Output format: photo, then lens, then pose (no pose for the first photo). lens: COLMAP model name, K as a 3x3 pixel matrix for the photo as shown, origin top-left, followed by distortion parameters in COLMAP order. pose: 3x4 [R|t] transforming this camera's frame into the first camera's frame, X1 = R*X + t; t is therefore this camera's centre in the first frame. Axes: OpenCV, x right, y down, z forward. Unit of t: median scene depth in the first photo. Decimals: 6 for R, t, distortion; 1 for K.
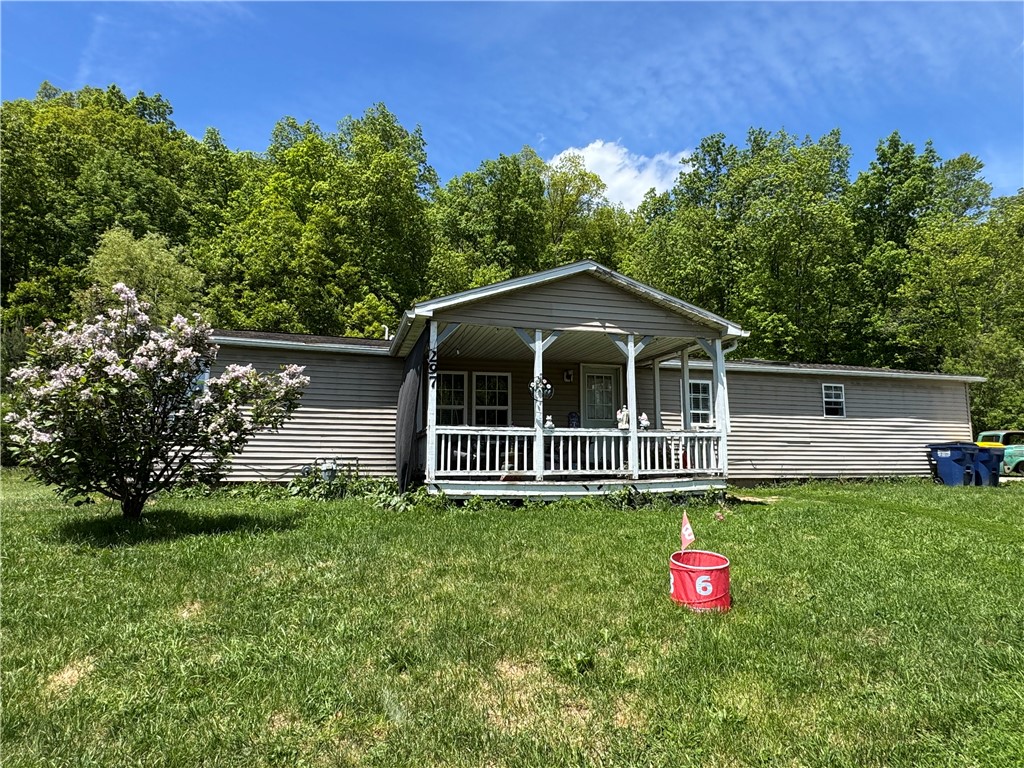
lens RADIAL K [[591.6, 0, 508.8], [0, 591.6, 390.5], [0, 0, 1]] dist [-0.002401, -0.004290]
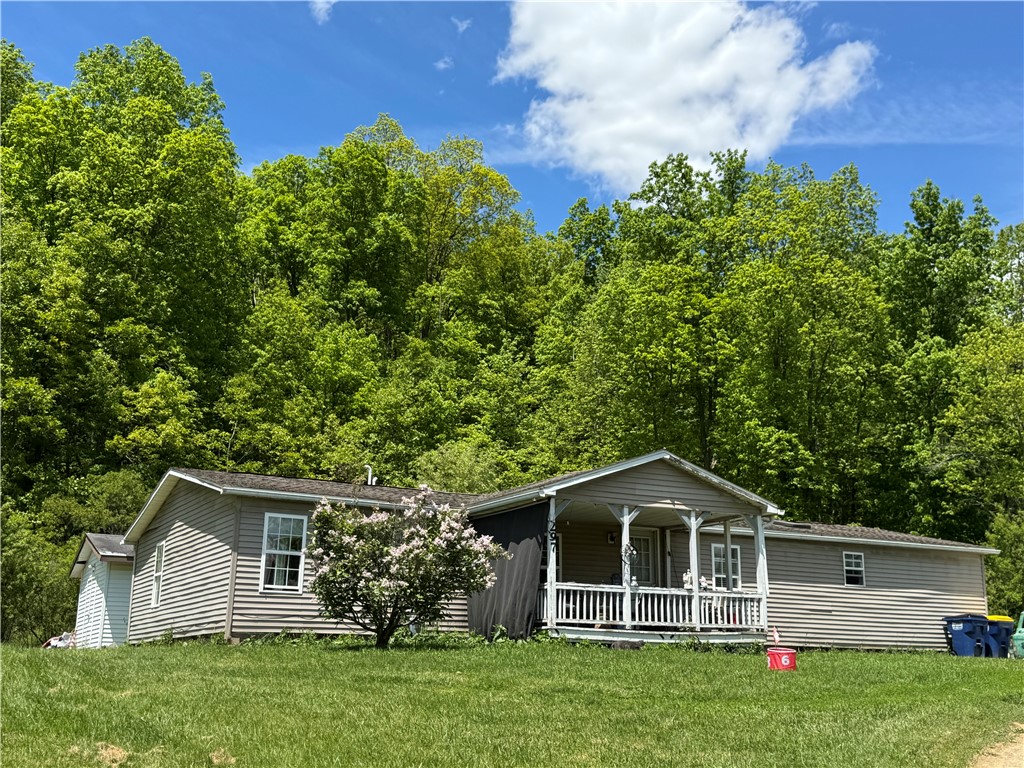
lens RADIAL K [[1188.5, 0, 511.8], [0, 1188.5, 381.5], [0, 0, 1]] dist [0.058544, 0.000000]
pose [[0.976936, 0.056378, 0.205956, -0.127757], [-0.030788, 0.991628, -0.125407, -0.007552], [-0.211302, 0.116173, 0.970492, -0.249375]]
